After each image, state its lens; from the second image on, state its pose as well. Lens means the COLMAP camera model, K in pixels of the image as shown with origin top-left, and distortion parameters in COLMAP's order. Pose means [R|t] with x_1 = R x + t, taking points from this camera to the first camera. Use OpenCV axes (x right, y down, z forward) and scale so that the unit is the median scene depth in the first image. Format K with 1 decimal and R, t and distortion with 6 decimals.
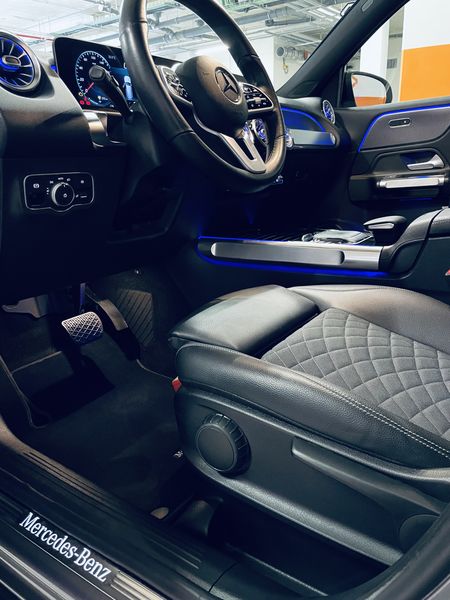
lens RADIAL K [[443.2, 0, 222.4], [0, 443.2, 293.1], [0, 0, 1]] dist [0.081636, -0.119363]
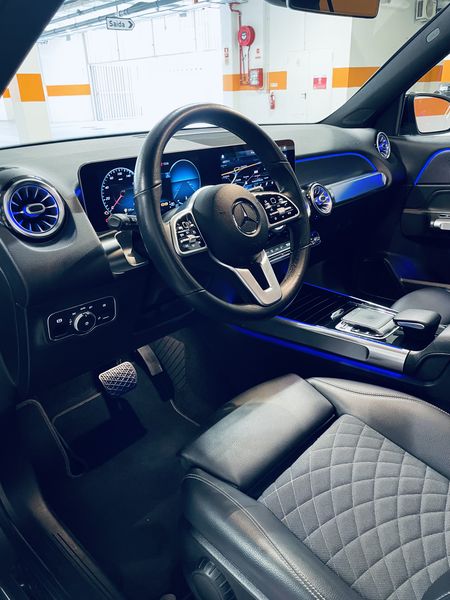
lens RADIAL K [[443.2, 0, 222.4], [0, 443.2, 293.1], [0, 0, 1]] dist [0.081636, -0.119363]
pose [[0.989701, 0.055549, -0.131933, 0.087078], [-0.042061, 0.993801, 0.102909, -0.342354], [0.136831, -0.096300, 0.985902, 0.001737]]
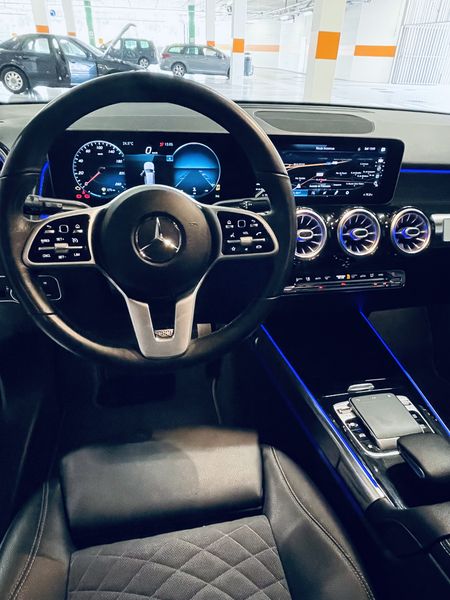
lens RADIAL K [[389.0, 0, 225.0], [0, 389.0, 300.0], [0, 0, 1]] dist [-0.001677, -0.003107]
pose [[0.719613, 0.417103, -0.555141, 0.425408], [-0.272665, 0.905006, 0.326524, -0.530711], [0.638600, -0.083604, 0.764984, 0.498621]]
